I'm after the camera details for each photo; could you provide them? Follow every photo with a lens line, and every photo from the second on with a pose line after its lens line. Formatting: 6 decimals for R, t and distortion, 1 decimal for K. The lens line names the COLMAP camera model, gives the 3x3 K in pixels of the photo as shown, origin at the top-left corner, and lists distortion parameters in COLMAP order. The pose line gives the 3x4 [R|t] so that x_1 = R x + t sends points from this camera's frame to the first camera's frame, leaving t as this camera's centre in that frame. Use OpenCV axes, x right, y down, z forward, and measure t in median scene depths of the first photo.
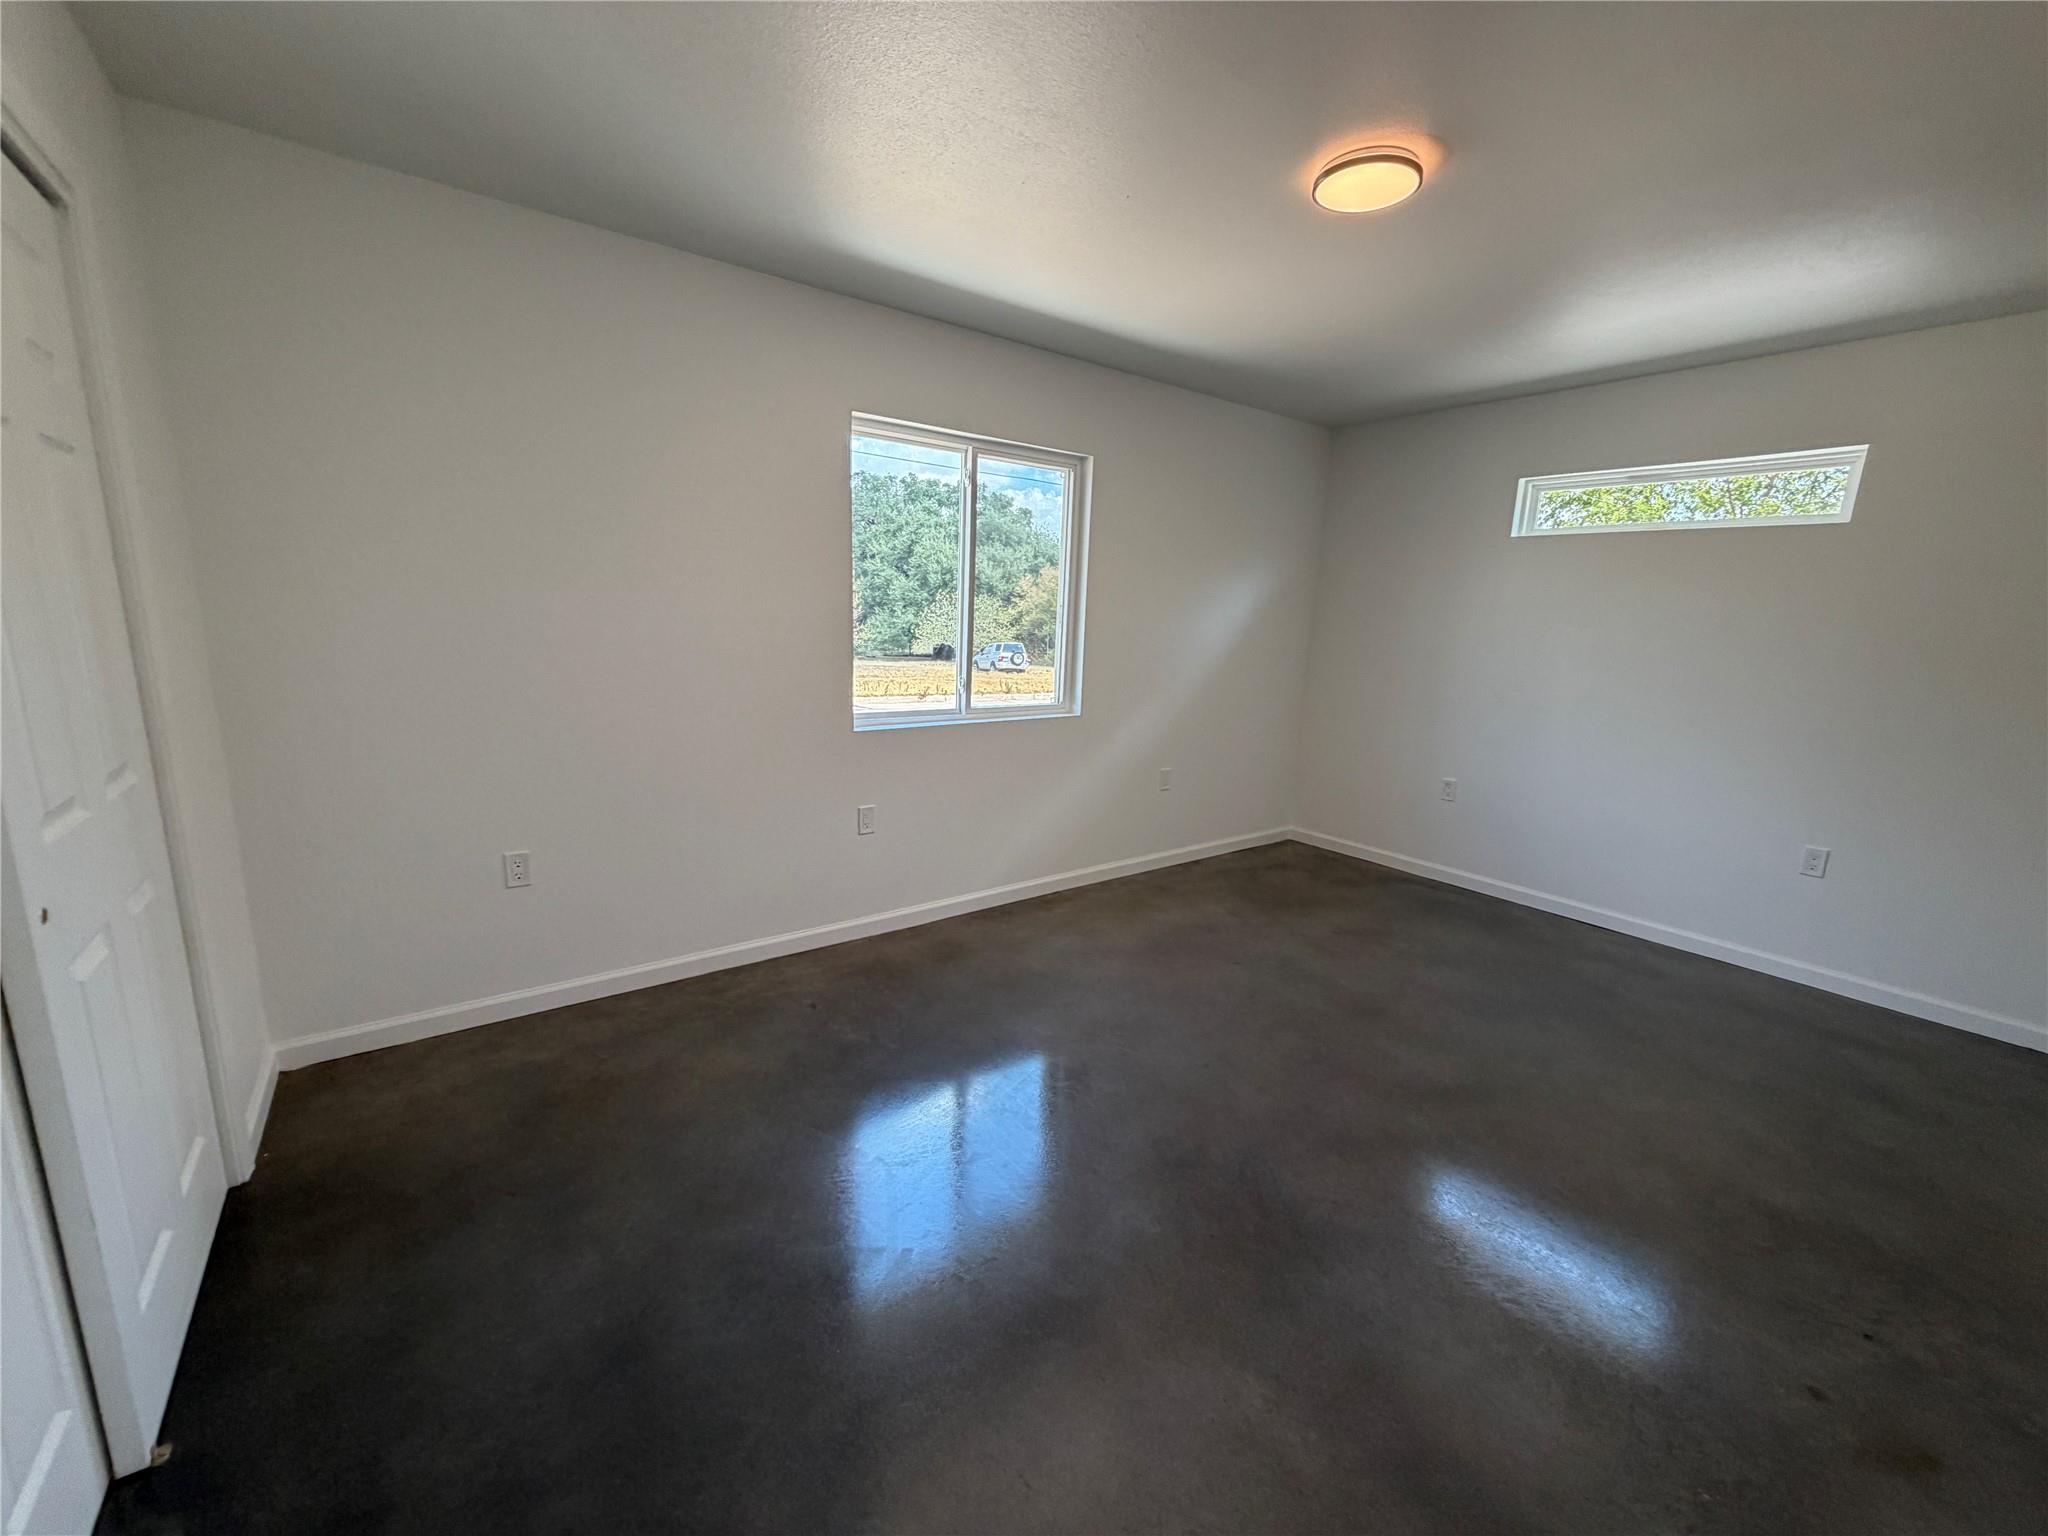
lens RADIAL K [[815.0, 0, 1013.6], [0, 815.0, 768.7], [0, 0, 1]] dist [0.000646, 0.000109]
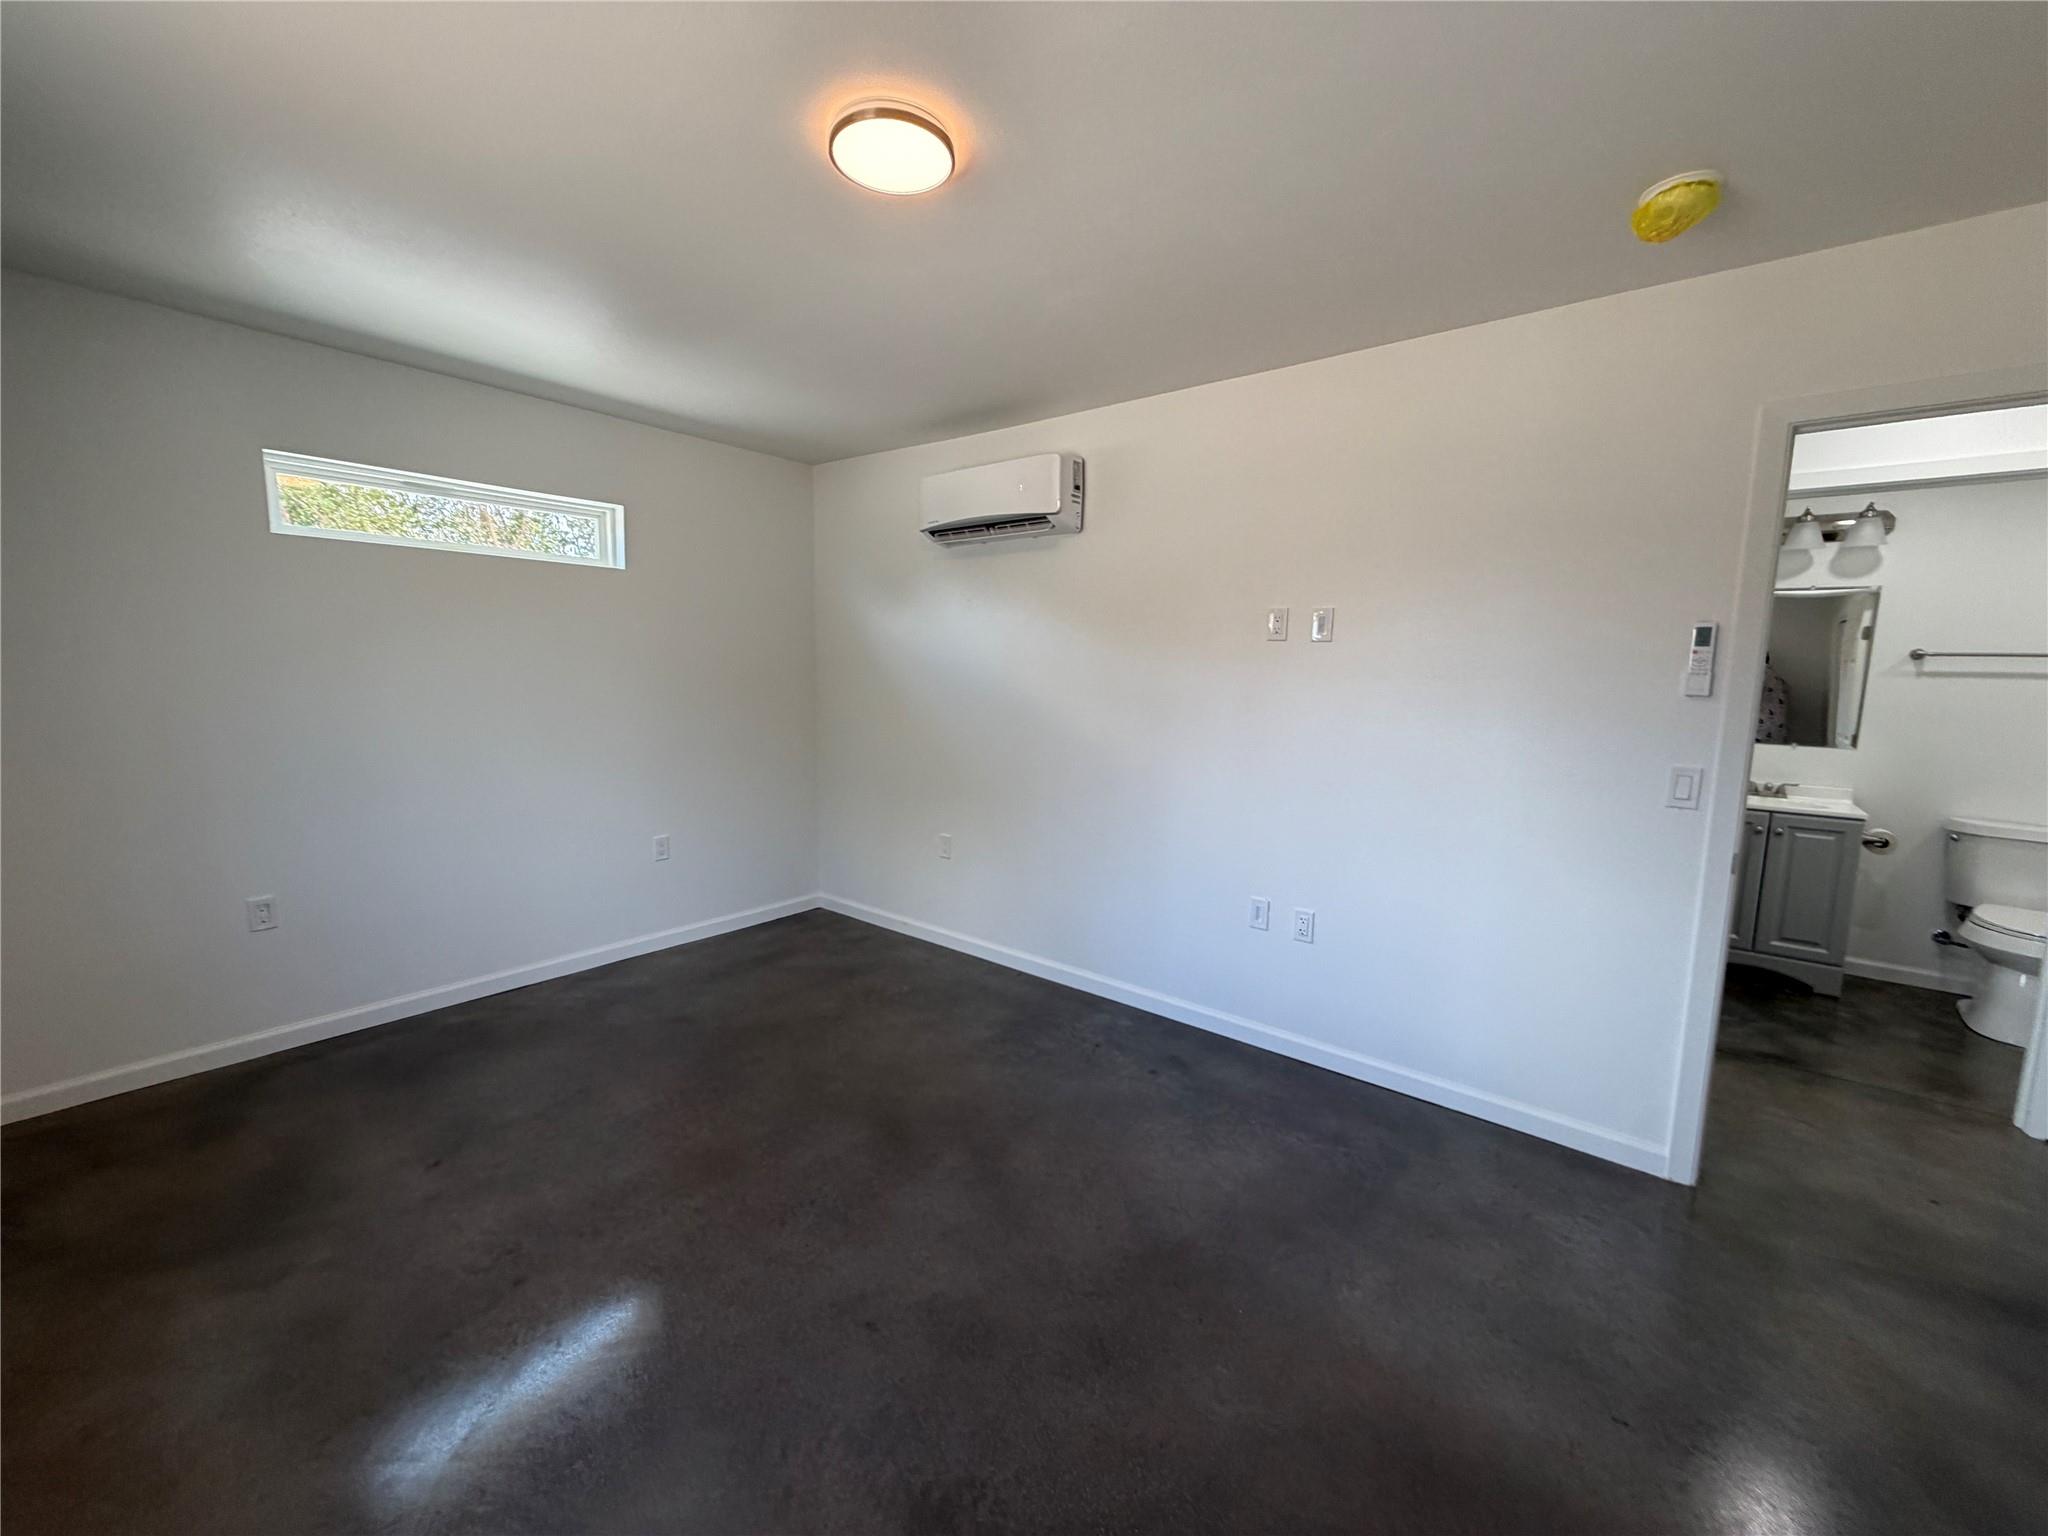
lens RADIAL K [[815.0, 0, 1013.6], [0, 815.0, 768.7], [0, 0, 1]] dist [0.000646, 0.000109]
pose [[-0.245750, -0.158726, 0.956249, -0.287912], [0.164344, 0.965398, 0.202480, -0.159962], [-0.955300, 0.206914, -0.211160, 0.732095]]
